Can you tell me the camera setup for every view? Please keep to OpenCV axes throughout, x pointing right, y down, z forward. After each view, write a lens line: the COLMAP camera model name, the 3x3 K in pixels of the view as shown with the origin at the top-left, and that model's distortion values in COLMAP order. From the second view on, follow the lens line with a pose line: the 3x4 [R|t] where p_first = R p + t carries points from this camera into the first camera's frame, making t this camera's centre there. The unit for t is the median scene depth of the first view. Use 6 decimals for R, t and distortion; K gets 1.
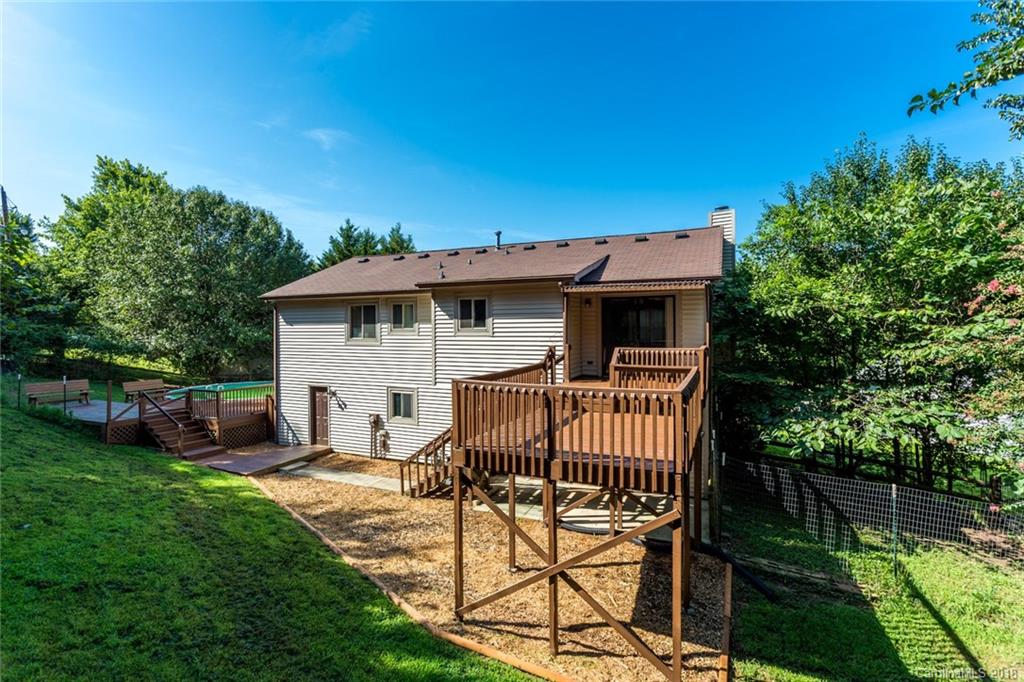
lens RADIAL K [[488.7, 0, 525.0], [0, 488.7, 316.1], [0, 0, 1]] dist [0.012364, -0.001471]
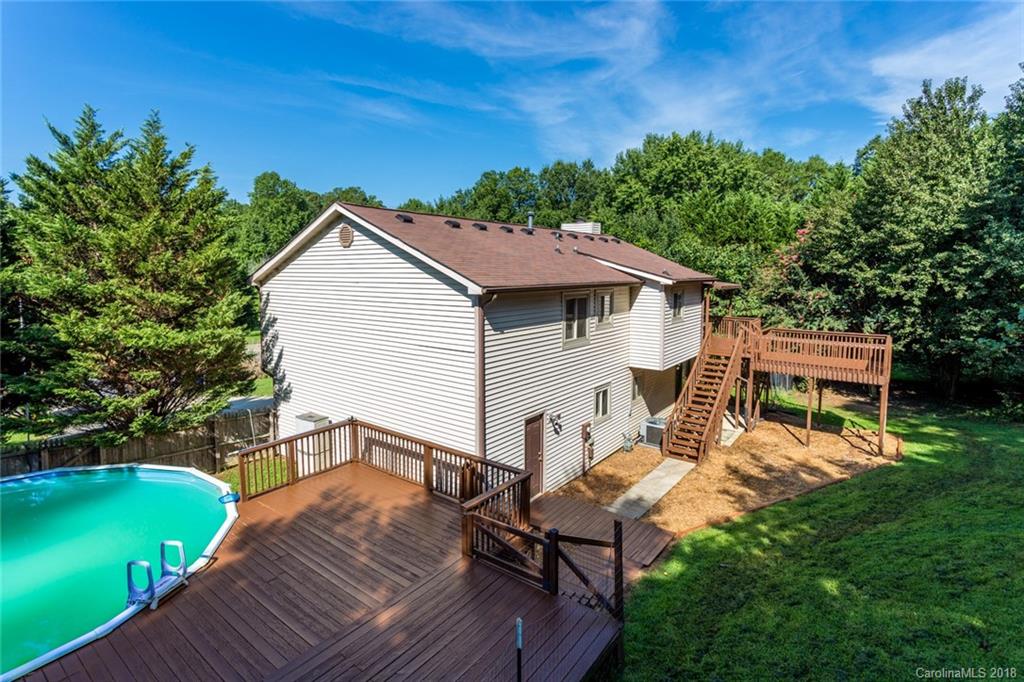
lens RADIAL K [[488.7, 0, 501.2], [0, 488.7, 319.6], [0, 0, 1]] dist [0.012364, -0.001471]
pose [[0.251476, -0.076071, 0.964869, -1.126712], [0.003247, 0.996967, 0.077755, -0.048376], [-0.967858, -0.016421, 0.250960, 0.901056]]
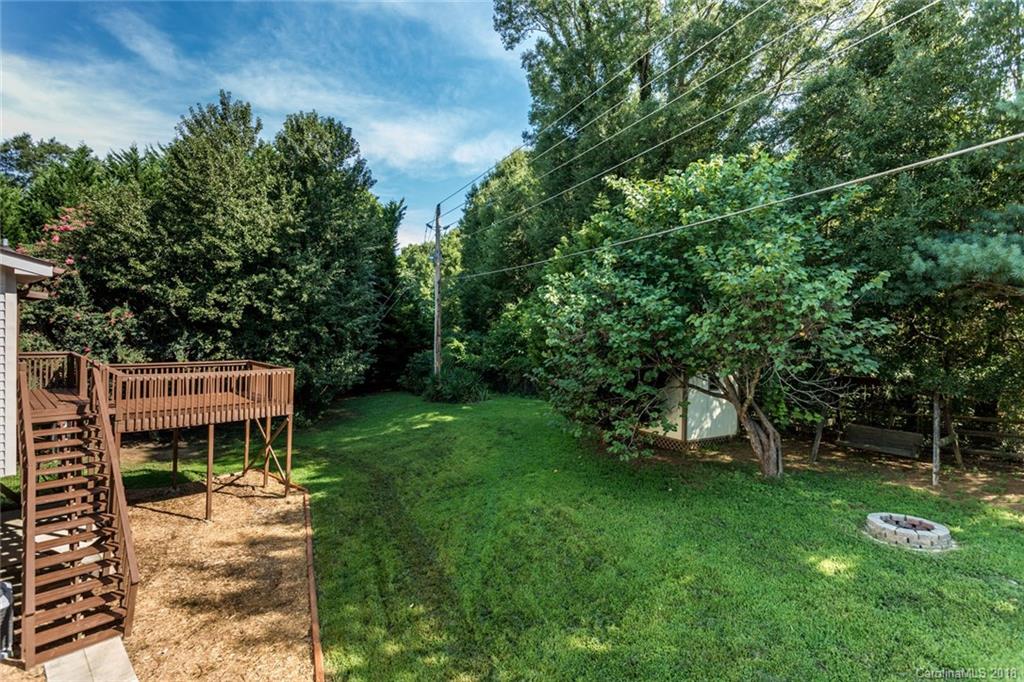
lens RADIAL K [[488.7, 0, 509.6], [0, 488.7, 338.8], [0, 0, 1]] dist [0.012364, -0.001471]
pose [[-0.947987, -0.024803, 0.317340, -0.671016], [-0.015366, 0.999363, 0.032205, -0.008615], [-0.317937, 0.025654, -0.947765, 1.087696]]
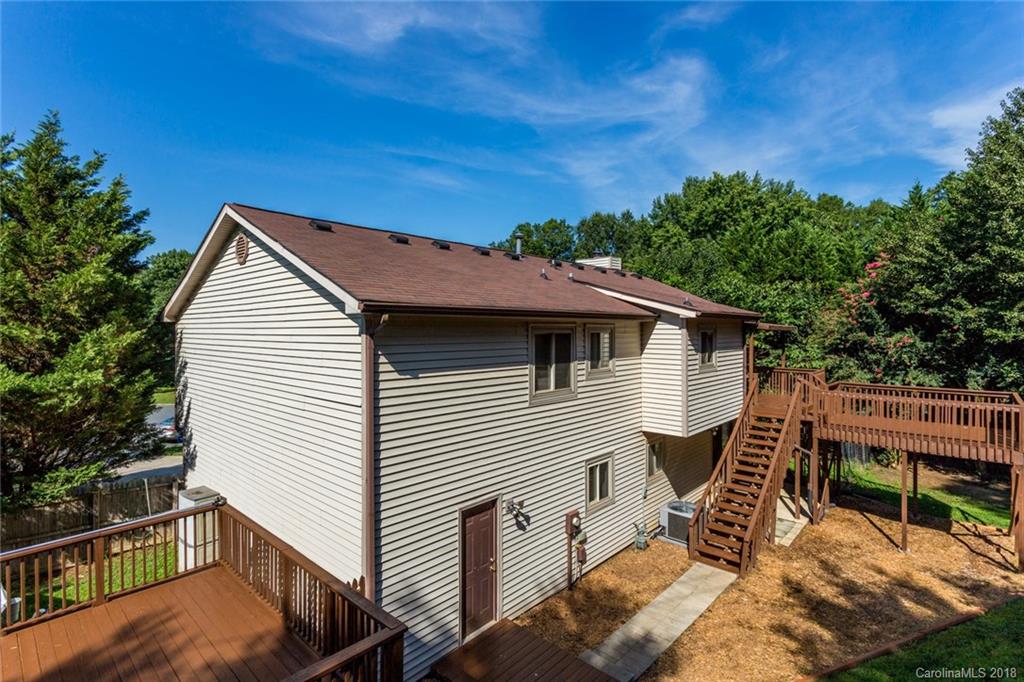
lens RADIAL K [[488.7, 0, 508.9], [0, 488.7, 338.1], [0, 0, 1]] dist [0.012364, -0.001471]
pose [[0.329008, 0.003773, 0.944320, -0.877619], [0.001924, 0.999987, -0.004666, -0.012169], [-0.944325, 0.003352, 0.328997, 0.845228]]
